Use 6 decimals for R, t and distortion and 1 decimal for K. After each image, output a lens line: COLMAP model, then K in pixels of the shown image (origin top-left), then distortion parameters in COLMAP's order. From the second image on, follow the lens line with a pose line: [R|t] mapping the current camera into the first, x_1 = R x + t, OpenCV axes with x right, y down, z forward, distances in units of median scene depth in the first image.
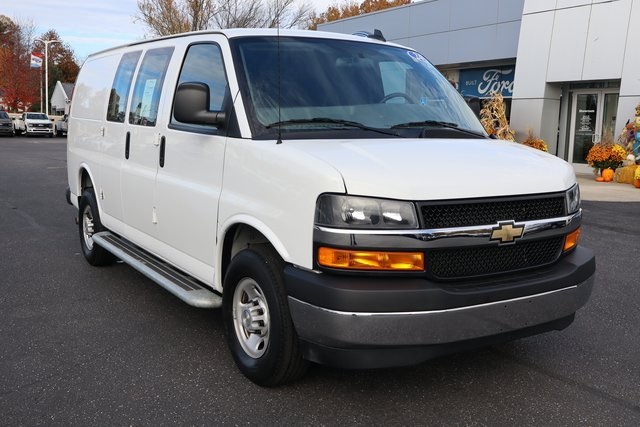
lens RADIAL K [[683.2, 0, 320.0], [0, 683.2, 213.5], [0, 0, 1]] dist [-0.049071, 0.010483]
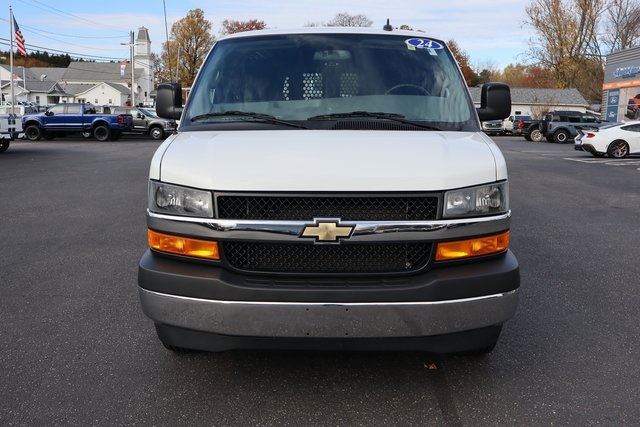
lens RADIAL K [[616.2, 0, 320.0], [0, 616.2, 213.5], [0, 0, 1]] dist [0.007345, -0.000336]
pose [[0.840909, 0.070485, -0.536566, 0.713517], [-0.061074, 0.997508, 0.035321, -0.024779], [0.537719, 0.003069, 0.843119, 0.290522]]
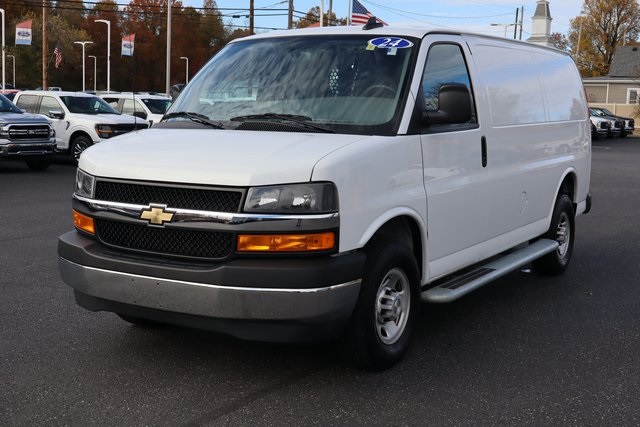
lens RADIAL K [[845.3, 0, 320.0], [0, 845.3, 213.5], [0, 0, 1]] dist [-0.011031, -0.062881]
pose [[0.443762, 0.096230, -0.890963, 1.570845], [-0.127410, 0.990893, 0.043565, -0.065493], [0.887041, 0.094185, 0.451982, 0.627828]]
